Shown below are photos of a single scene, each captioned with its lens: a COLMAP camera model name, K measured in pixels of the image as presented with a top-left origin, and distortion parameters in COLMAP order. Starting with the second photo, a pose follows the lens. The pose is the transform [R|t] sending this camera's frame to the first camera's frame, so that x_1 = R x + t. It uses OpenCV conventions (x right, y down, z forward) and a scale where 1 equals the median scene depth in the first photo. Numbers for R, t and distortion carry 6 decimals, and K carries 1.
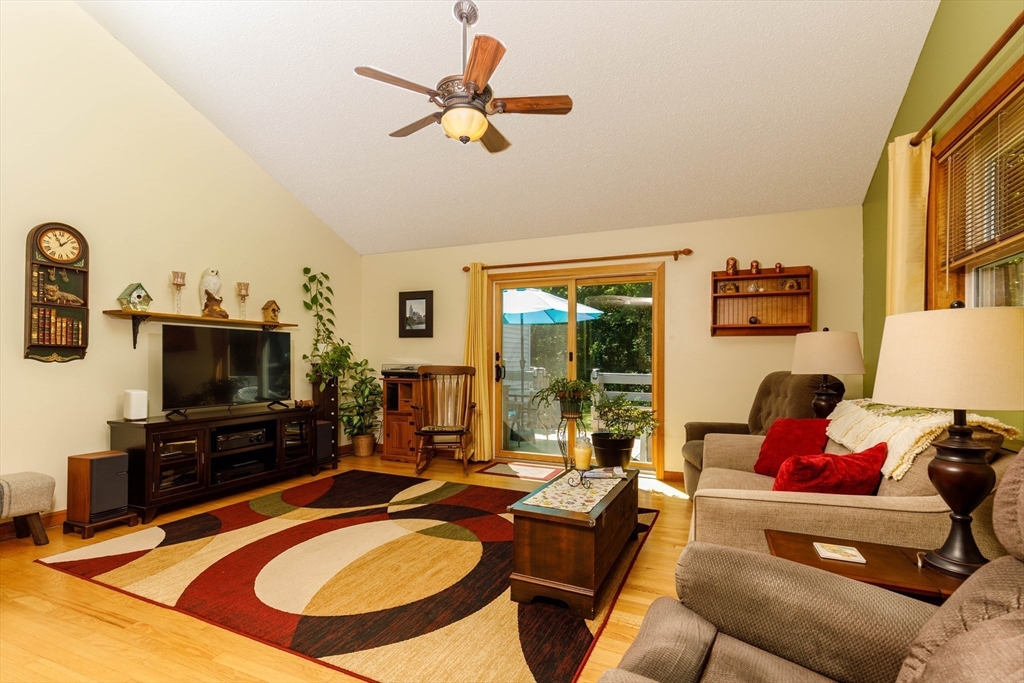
lens RADIAL K [[494.9, 0, 509.7], [0, 494.9, 348.9], [0, 0, 1]] dist [0.000839, 0.000071]
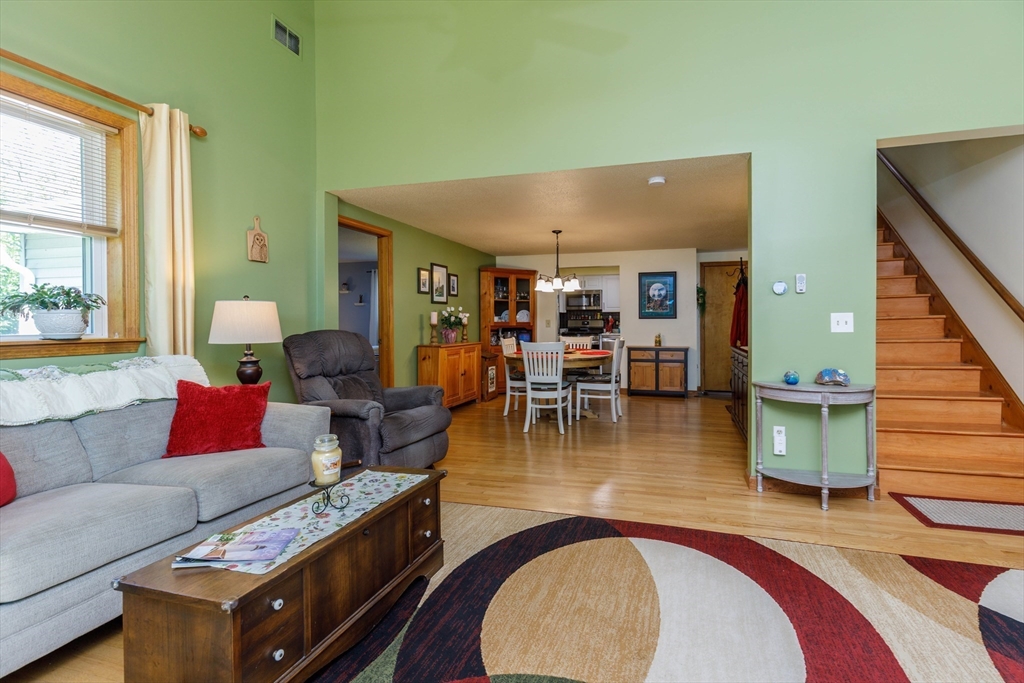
lens RADIAL K [[494.9, 0, 515.0], [0, 494.9, 334.6], [0, 0, 1]] dist [0.000839, 0.000071]
pose [[-0.997209, 0.001248, -0.074644, -0.061753], [0.001002, 0.999994, 0.003340, 0.046356], [0.074648, 0.003256, -0.997205, 1.855836]]
